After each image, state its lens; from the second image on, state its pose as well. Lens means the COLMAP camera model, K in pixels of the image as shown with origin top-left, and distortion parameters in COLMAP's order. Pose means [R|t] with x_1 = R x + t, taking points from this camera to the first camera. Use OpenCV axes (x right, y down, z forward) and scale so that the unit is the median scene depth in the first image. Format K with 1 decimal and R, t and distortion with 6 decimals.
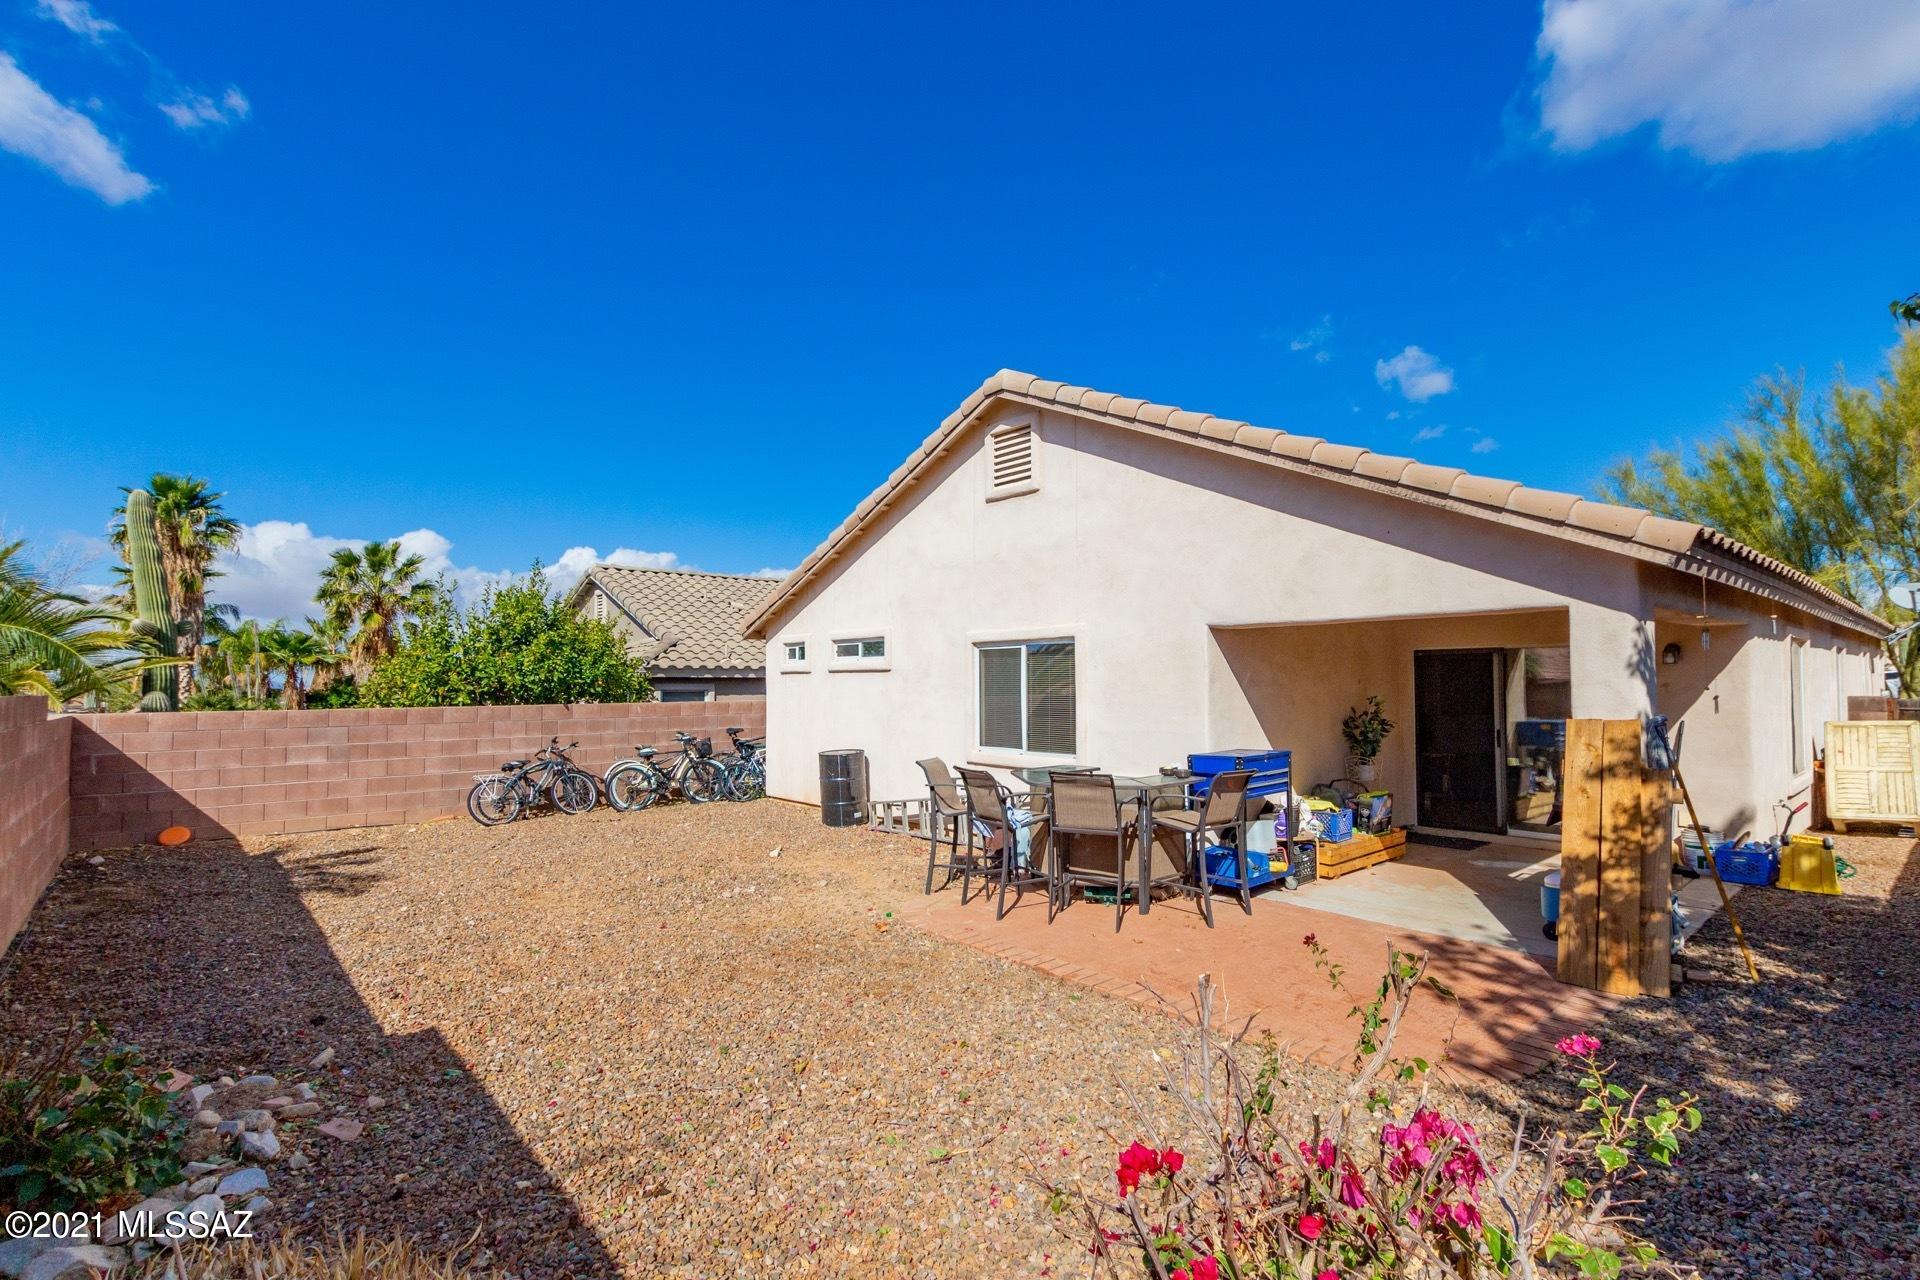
lens RADIAL K [[883.0, 0, 969.0], [0, 883.0, 645.0], [0, 0, 1]] dist [0.011409, -0.000870]
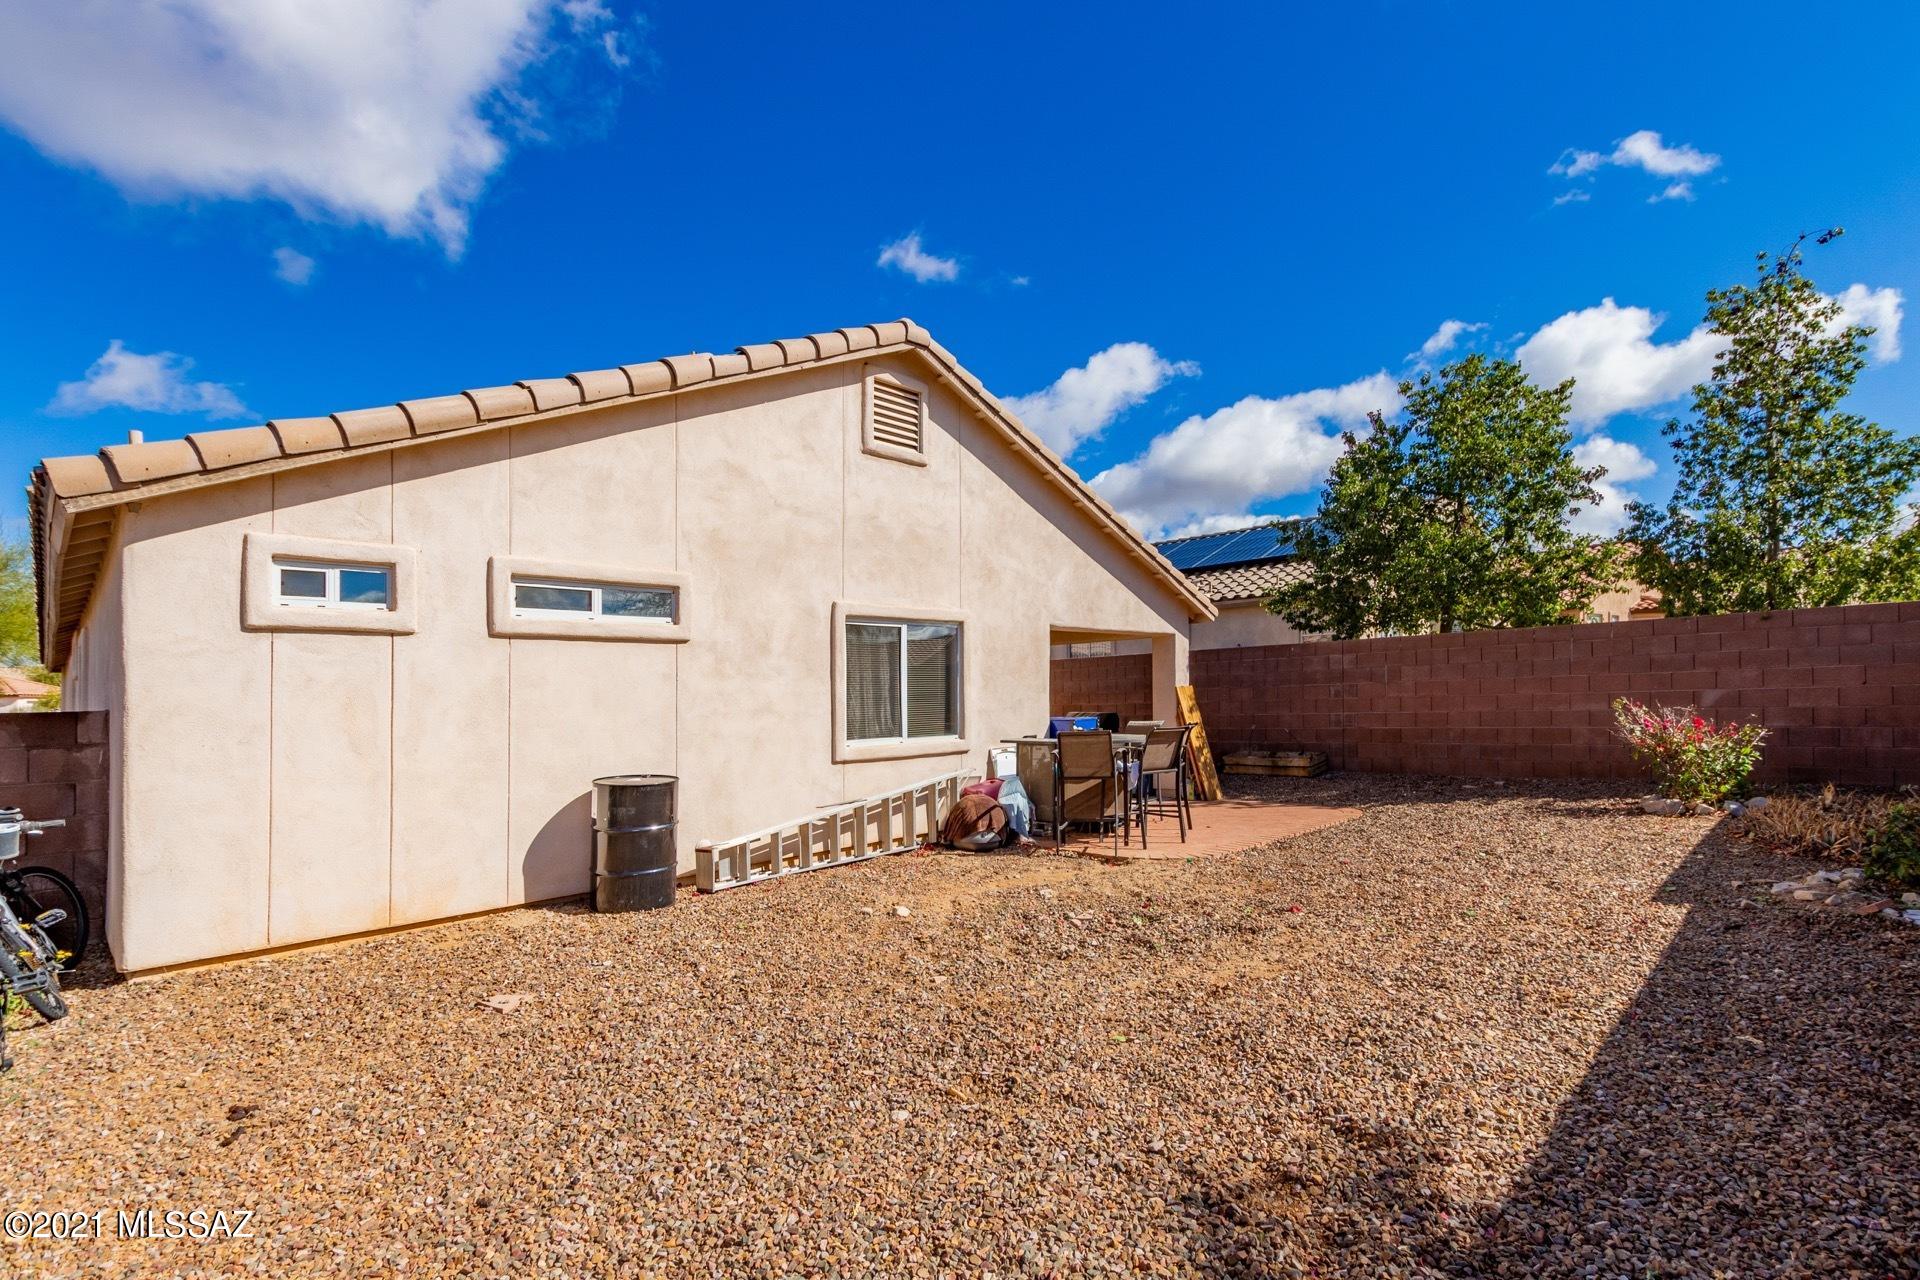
lens RADIAL K [[883.0, 0, 969.0], [0, 883.0, 645.0], [0, 0, 1]] dist [0.011409, -0.000870]
pose [[-0.076007, 0.071133, 0.994567, -0.813411], [-0.011806, 0.997318, -0.072232, 0.083270], [-0.997037, -0.017232, -0.074964, 0.958028]]
